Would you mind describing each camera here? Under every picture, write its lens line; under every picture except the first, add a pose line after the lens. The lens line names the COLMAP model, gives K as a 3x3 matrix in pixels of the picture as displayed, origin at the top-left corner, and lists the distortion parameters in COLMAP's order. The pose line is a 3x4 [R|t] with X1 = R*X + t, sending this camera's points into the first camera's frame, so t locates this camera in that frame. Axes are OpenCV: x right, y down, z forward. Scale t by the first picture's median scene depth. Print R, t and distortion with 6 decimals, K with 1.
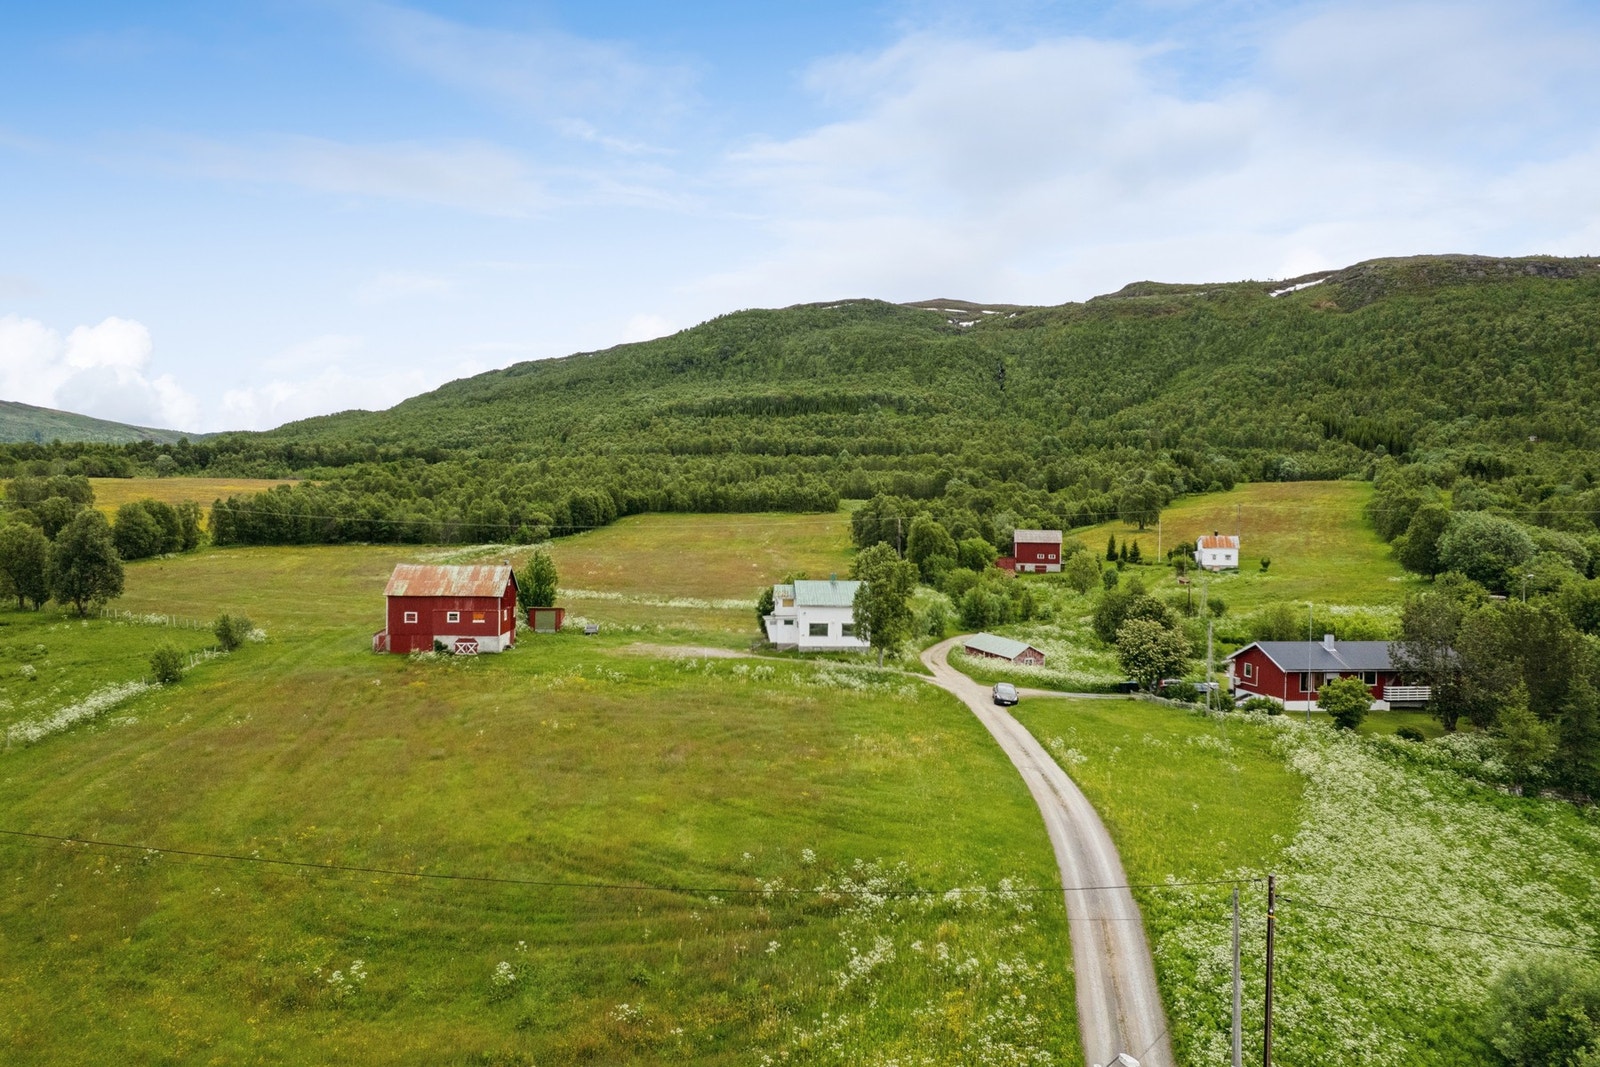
lens RADIAL K [[1025.8, 0, 806.9], [0, 1025.8, 534.3], [0, 0, 1]] dist [-0.080480, 0.073842]
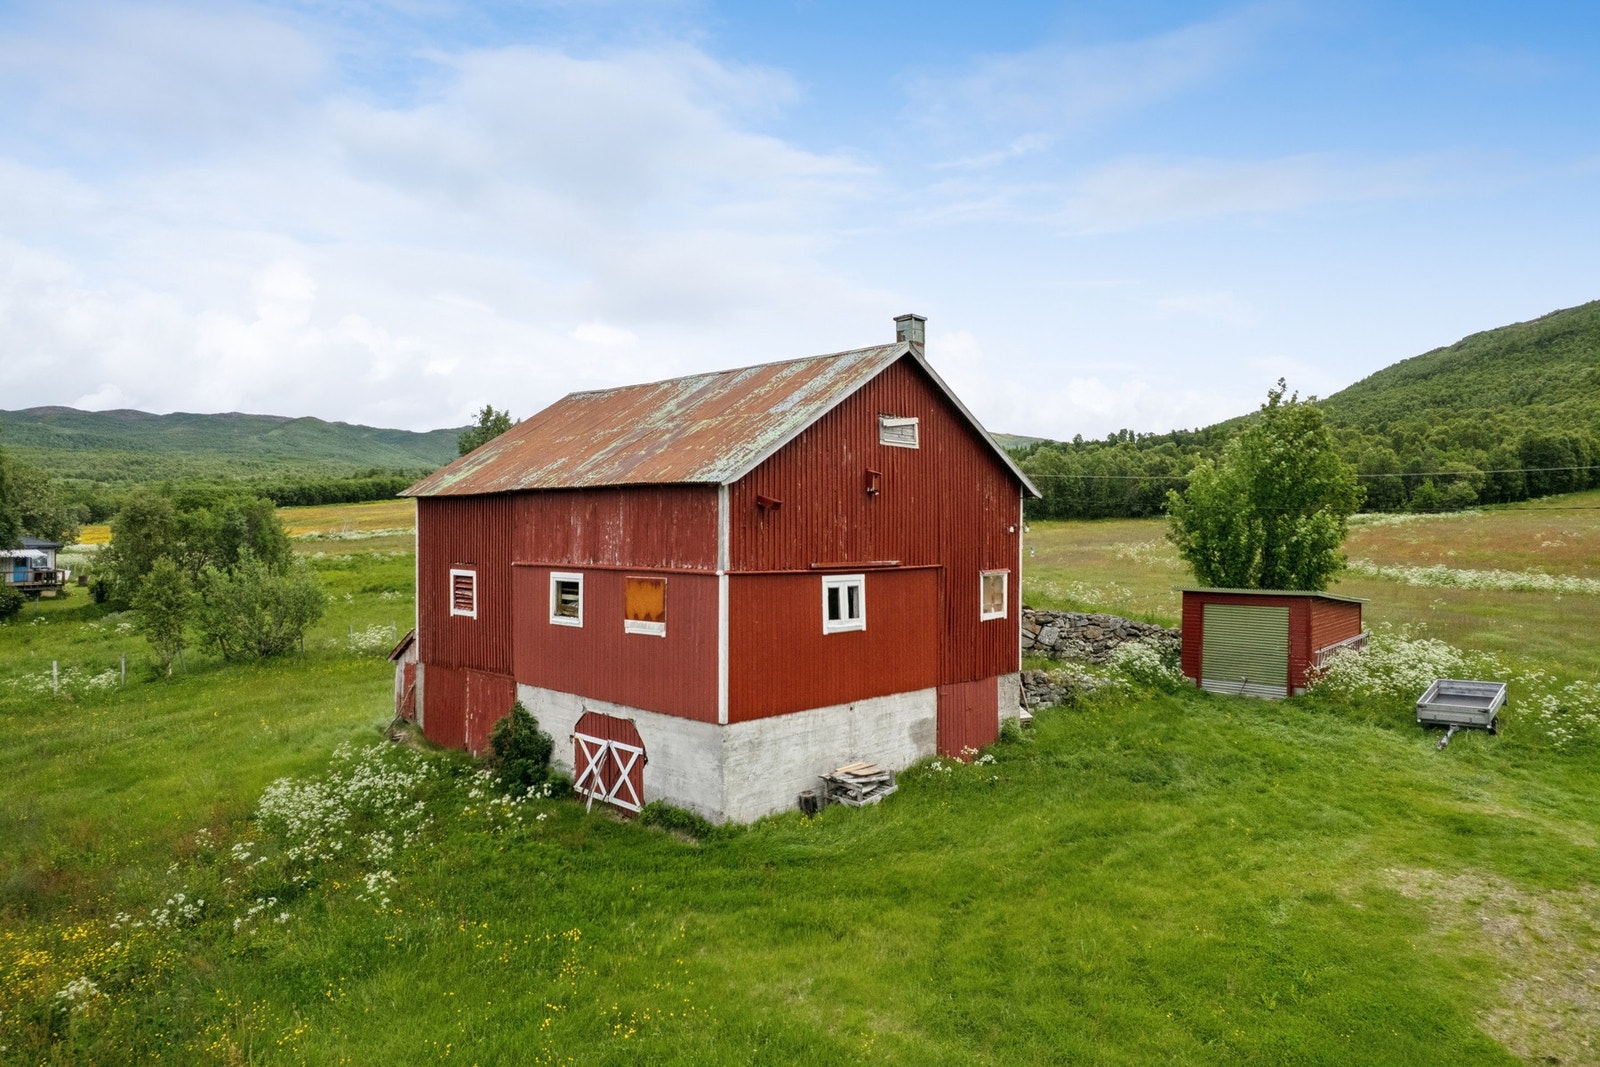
lens RADIAL K [[1025.8, 0, 806.9], [0, 1025.8, 534.3], [0, 0, 1]] dist [-0.080480, 0.073842]
pose [[0.648430, -0.010661, -0.761200, -0.024900], [0.005314, 0.999941, -0.009477, 0.010509], [0.761256, 0.002100, 0.648448, 0.134062]]
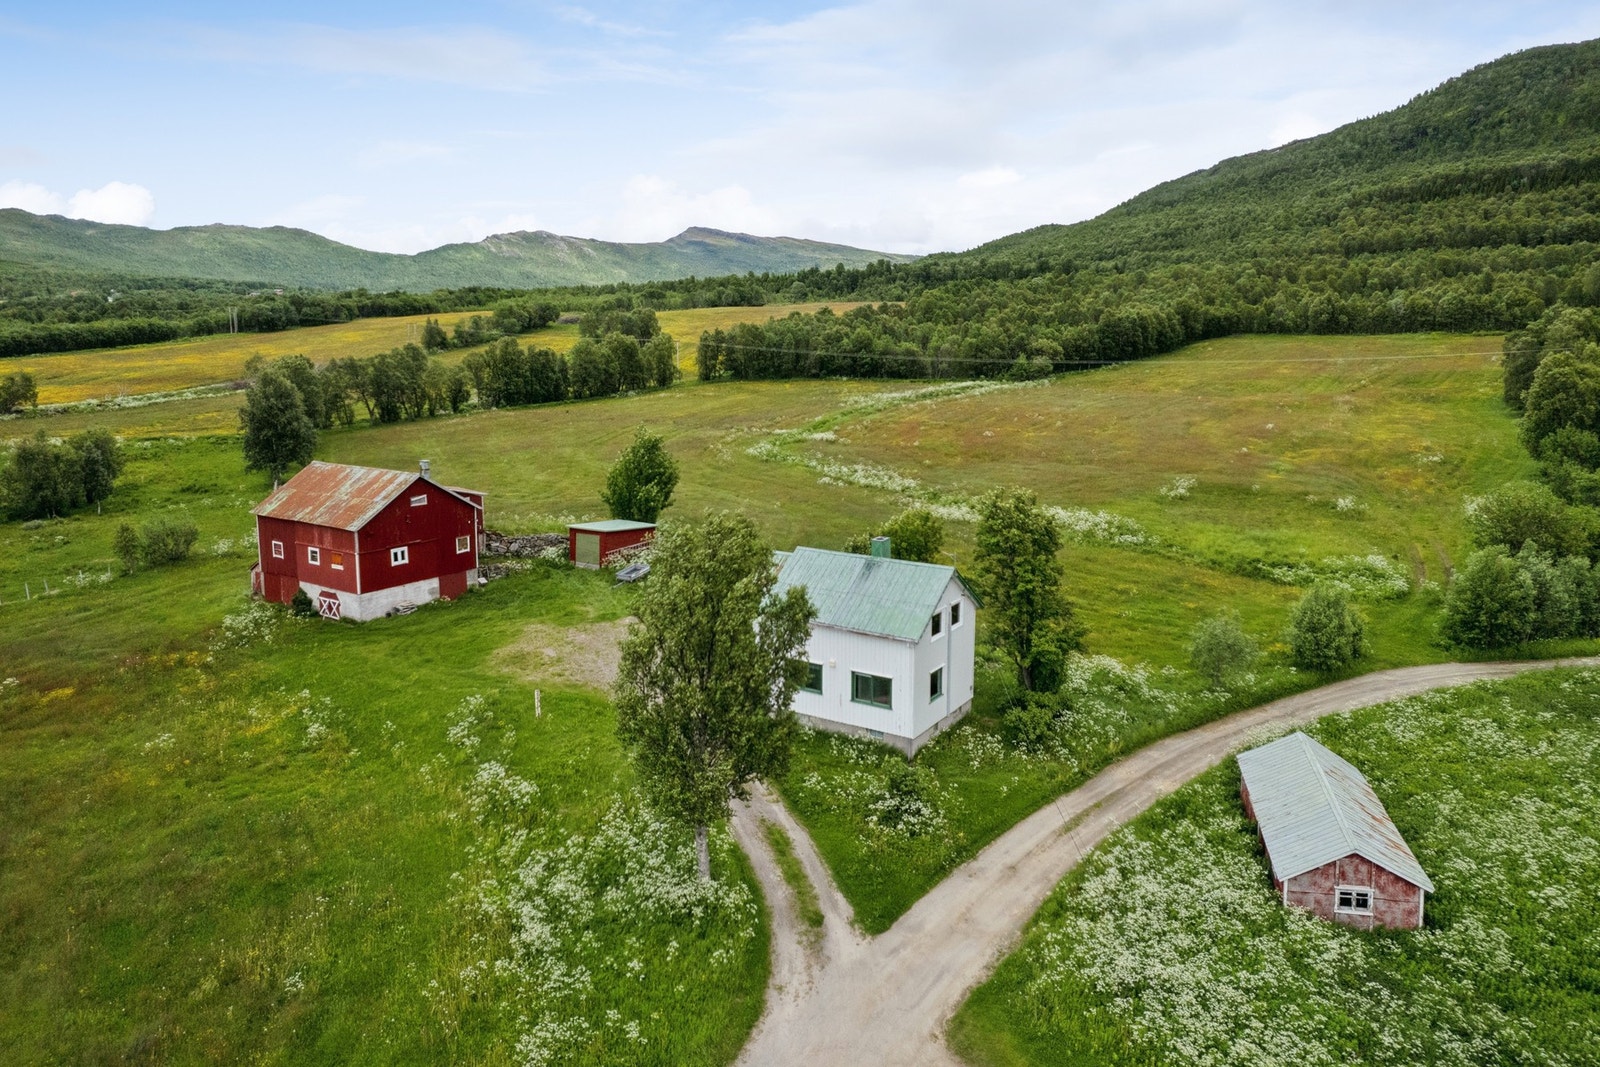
lens RADIAL K [[1041.3, 0, 802.3], [0, 1041.3, 479.2], [0, 0, 1]] dist [-0.082261, 0.077927]
pose [[0.779841, 0.071577, -0.621872, 0.042009], [0.007982, 0.992223, 0.124213, -0.006427], [0.625927, -0.101830, 0.773205, 0.103458]]
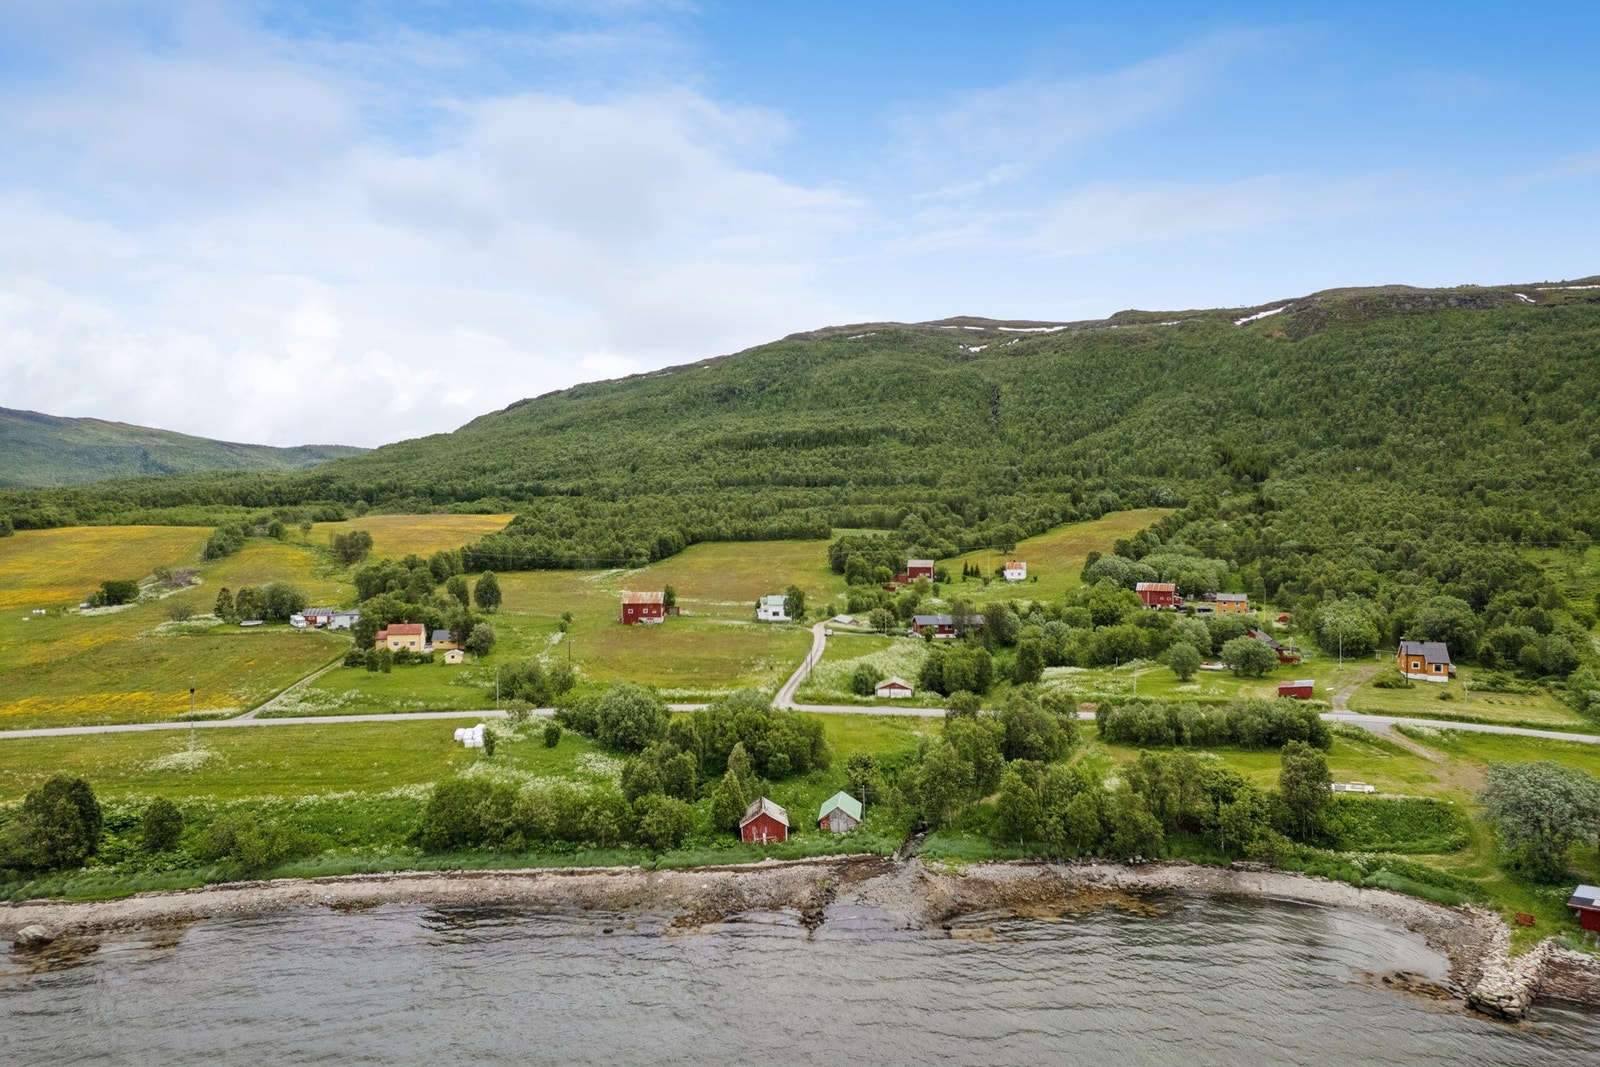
lens RADIAL K [[993.2, 0, 805.9], [0, 993.2, 550.3], [0, 0, 1]] dist [-0.091276, 0.072382]
pose [[0.998884, -0.015829, -0.044500, 0.032897], [0.016764, 0.999645, 0.020704, -0.020172], [0.044156, -0.021427, 0.998795, -0.254893]]
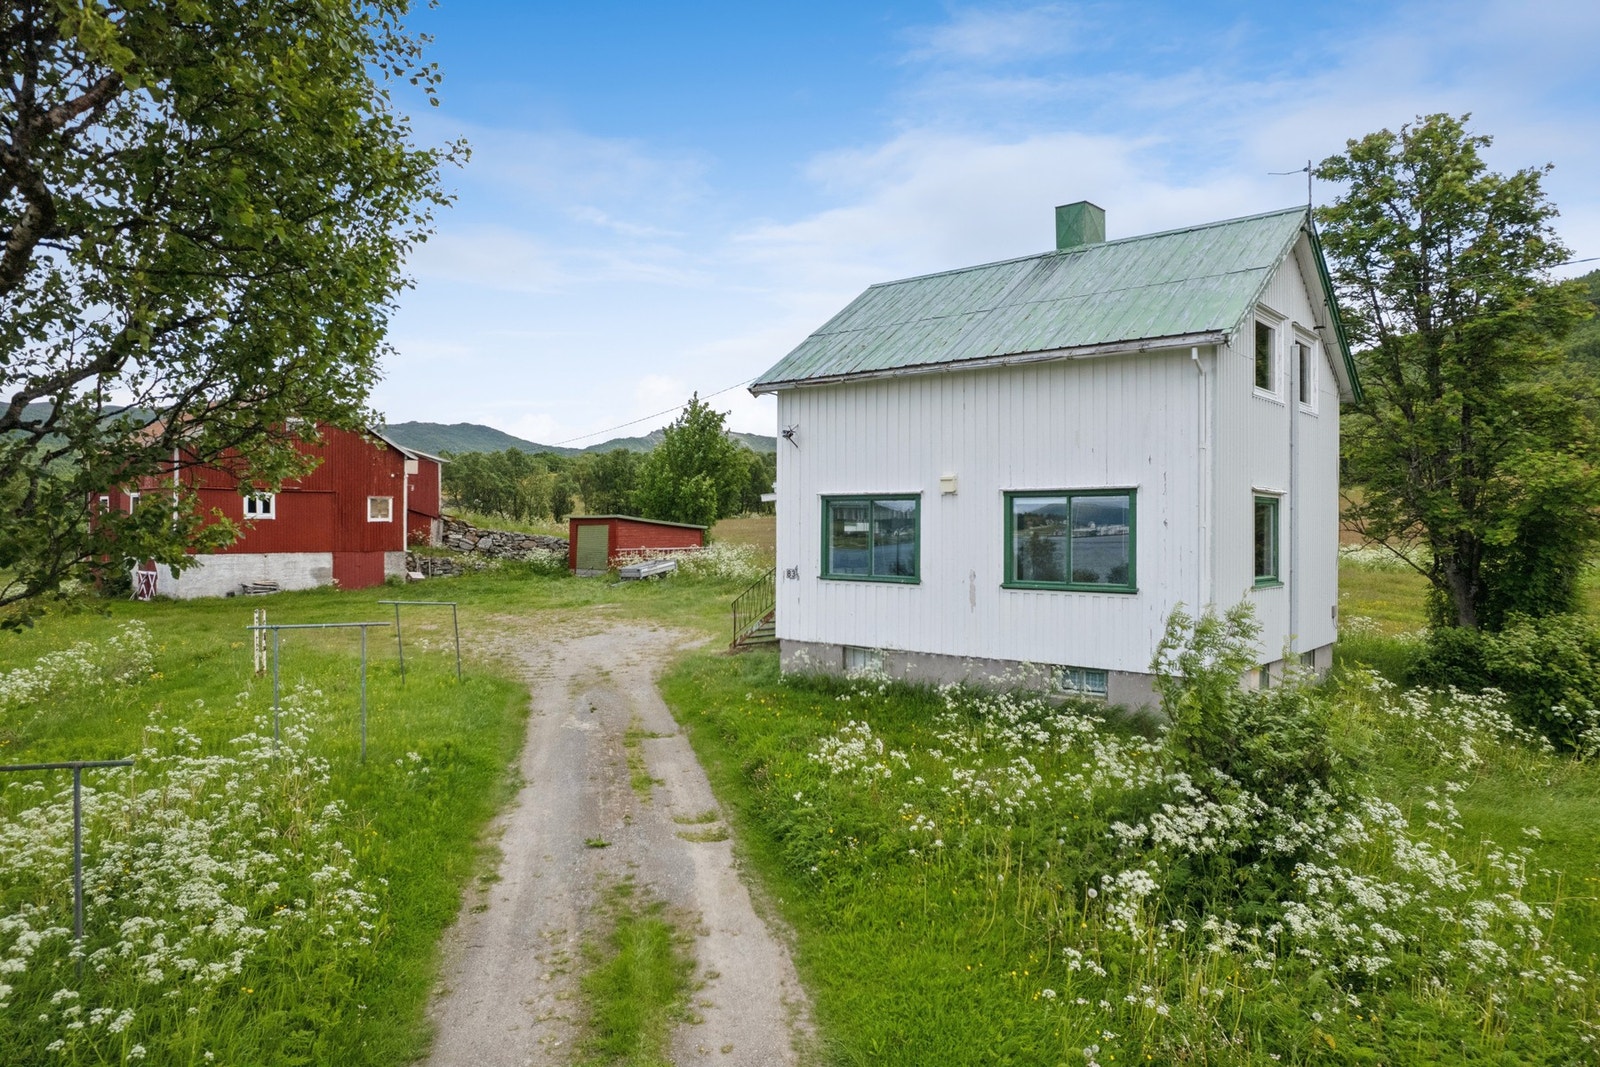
lens RADIAL K [[1025.8, 0, 806.9], [0, 1025.8, 534.3], [0, 0, 1]] dist [-0.080480, 0.073842]
pose [[0.684419, -0.008294, -0.729042, 0.017956], [0.004282, 0.999964, -0.007357, 0.014338], [0.729076, 0.001914, 0.684430, 0.136278]]
